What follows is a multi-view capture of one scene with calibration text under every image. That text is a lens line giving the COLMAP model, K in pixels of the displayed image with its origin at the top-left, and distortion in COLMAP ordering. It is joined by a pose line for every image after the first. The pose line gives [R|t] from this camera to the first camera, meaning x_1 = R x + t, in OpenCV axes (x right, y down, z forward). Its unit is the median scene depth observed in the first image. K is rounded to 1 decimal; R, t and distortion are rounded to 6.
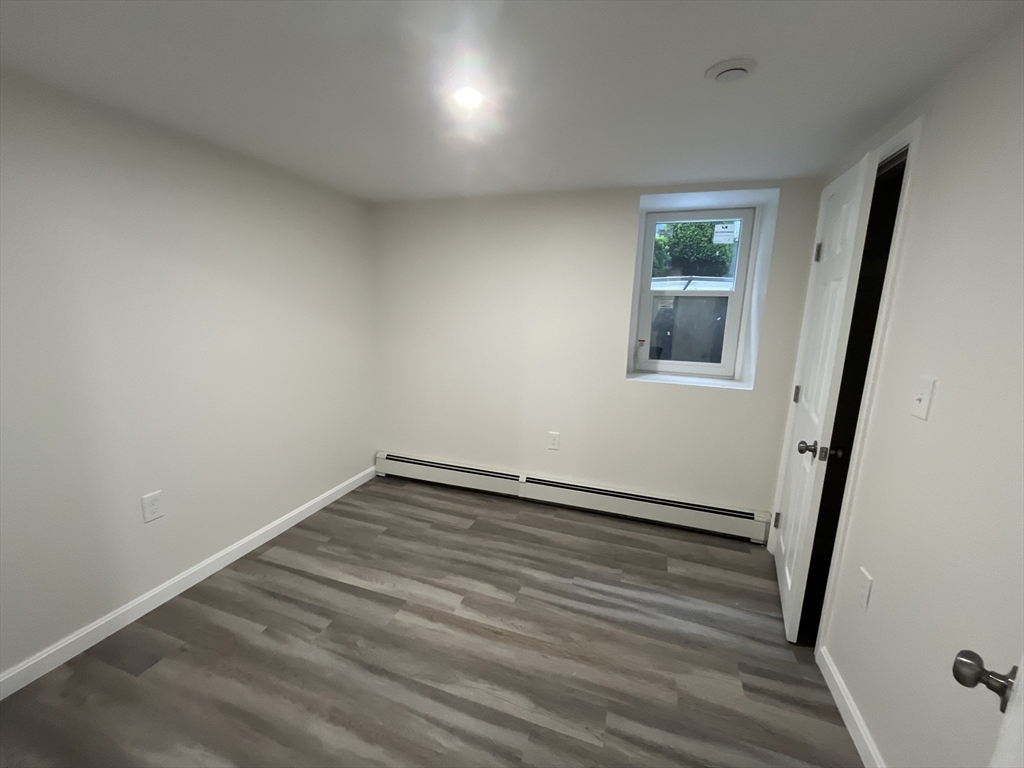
lens RADIAL K [[413.7, 0, 503.3], [0, 413.7, 385.7], [0, 0, 1]] dist [-0.003361, 0.000673]
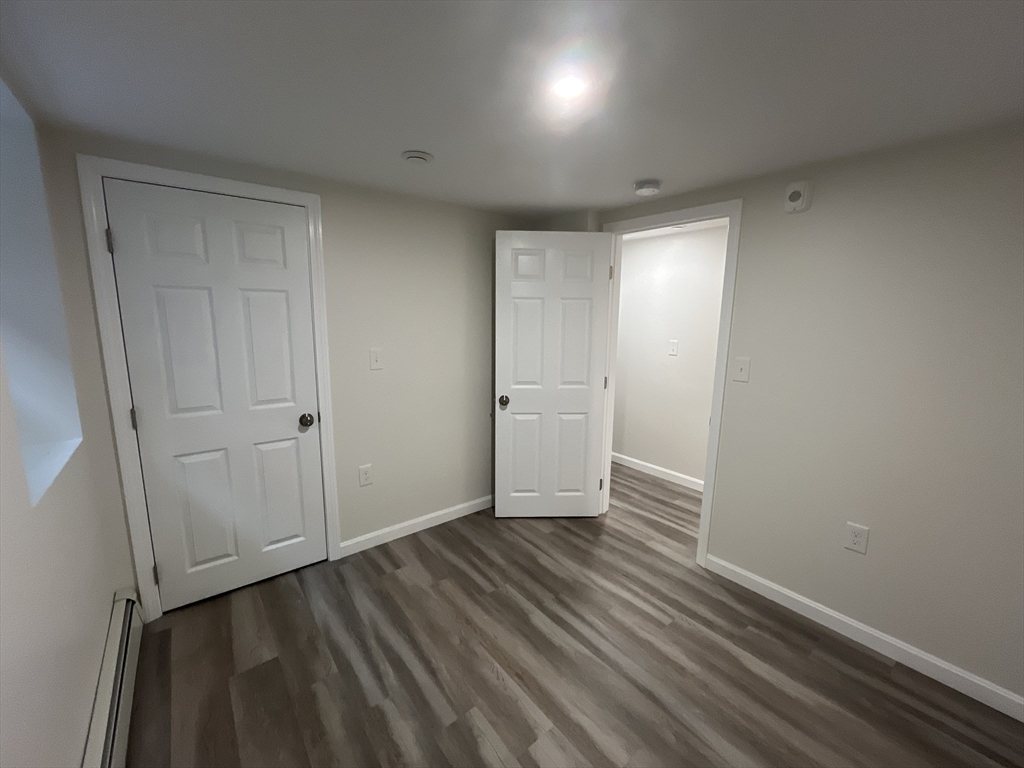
lens RADIAL K [[413.7, 0, 508.3], [0, 413.7, 387.1], [0, 0, 1]] dist [-0.003361, 0.000673]
pose [[-0.851450, -0.130042, 0.508057, -0.398148], [0.062721, 0.936565, 0.344836, -0.352010], [-0.520672, 0.325476, -0.789282, 1.600285]]
